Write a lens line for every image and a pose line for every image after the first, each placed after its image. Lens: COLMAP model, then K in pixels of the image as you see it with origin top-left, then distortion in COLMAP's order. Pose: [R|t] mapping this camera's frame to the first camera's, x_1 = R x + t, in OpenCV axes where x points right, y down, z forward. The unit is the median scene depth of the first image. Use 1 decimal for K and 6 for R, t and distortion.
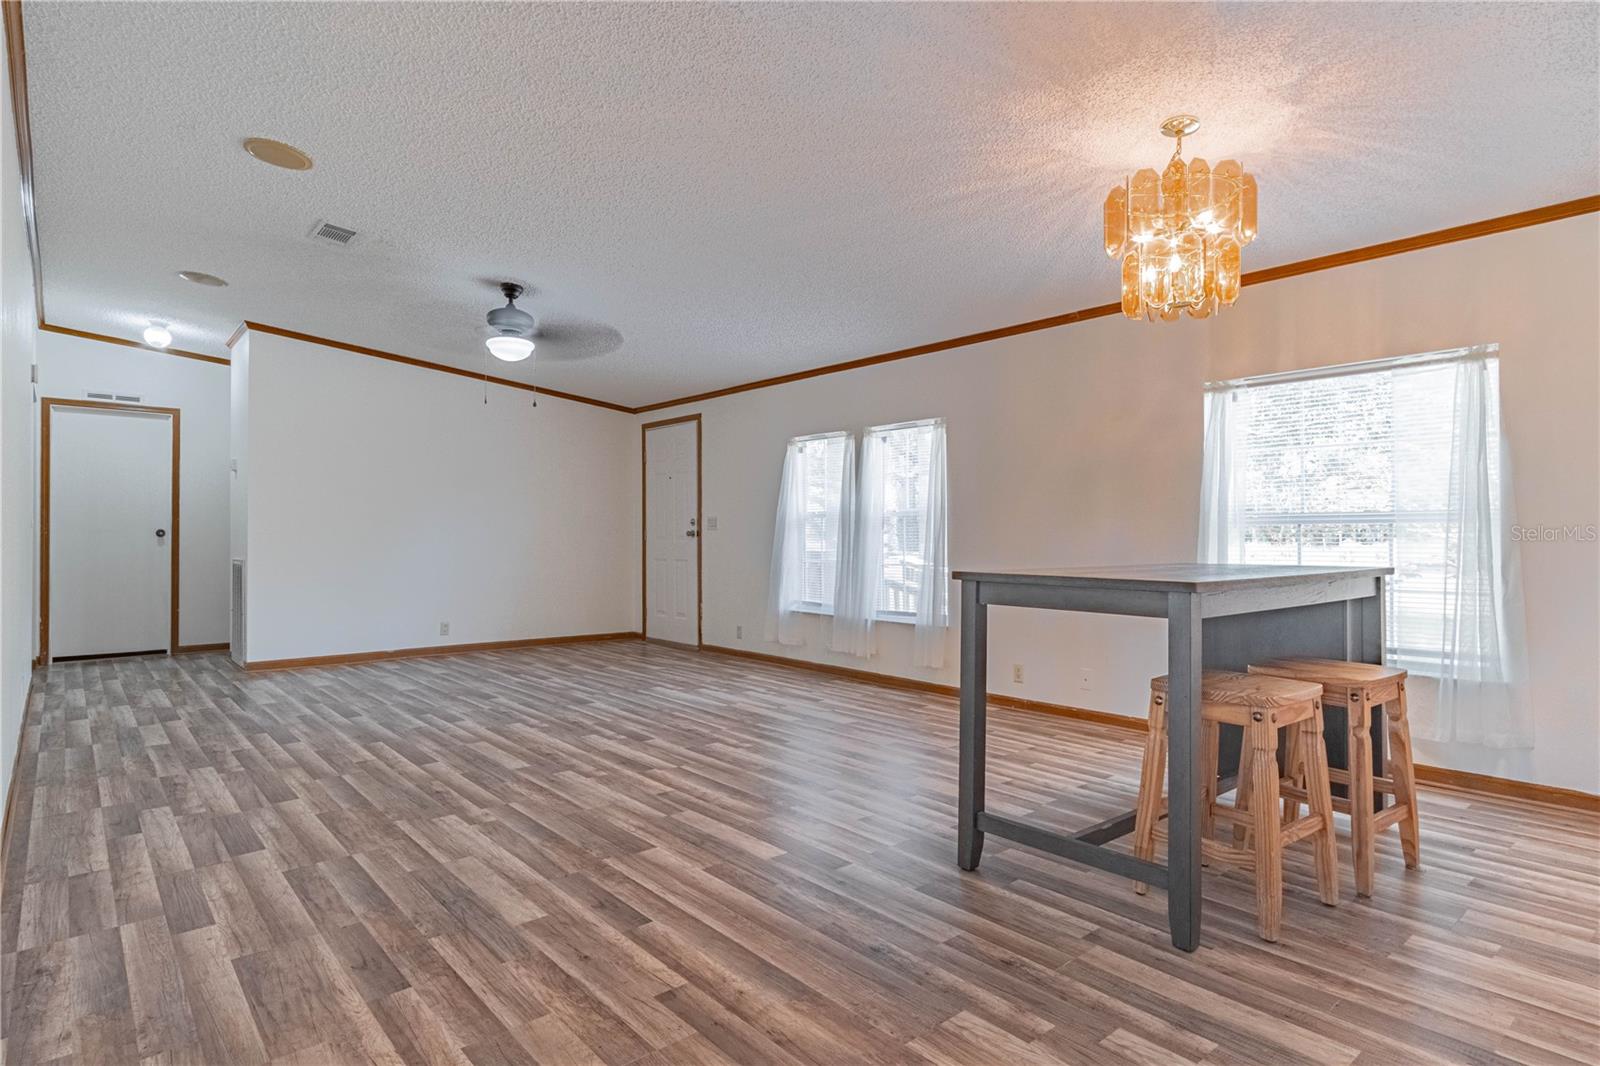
lens RADIAL K [[847.5, 0, 789.2], [0, 847.5, 533.7], [0, 0, 1]] dist [0.004579, 0.000065]
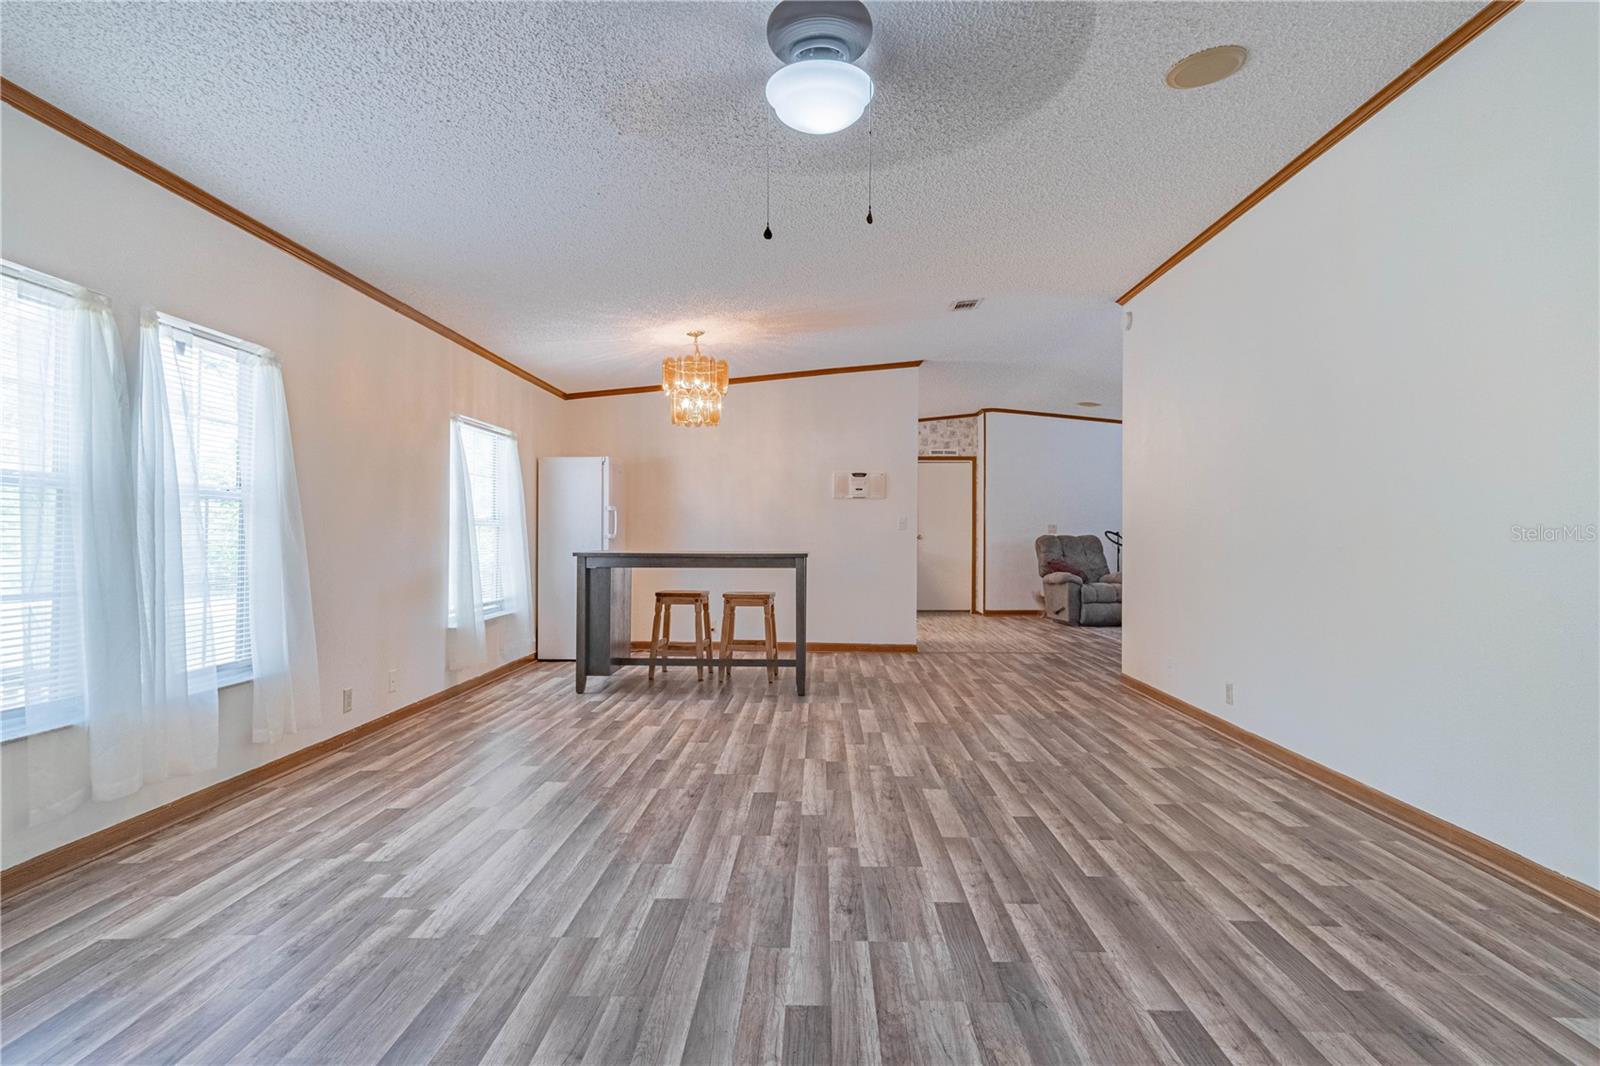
lens RADIAL K [[847.5, 0, 789.2], [0, 847.5, 533.7], [0, 0, 1]] dist [0.004579, 0.000065]
pose [[-0.740383, -0.005760, 0.672161, -0.955283], [-0.012479, 0.999909, -0.005177, 0.003179], [-0.672069, -0.012221, -0.740387, 2.090204]]
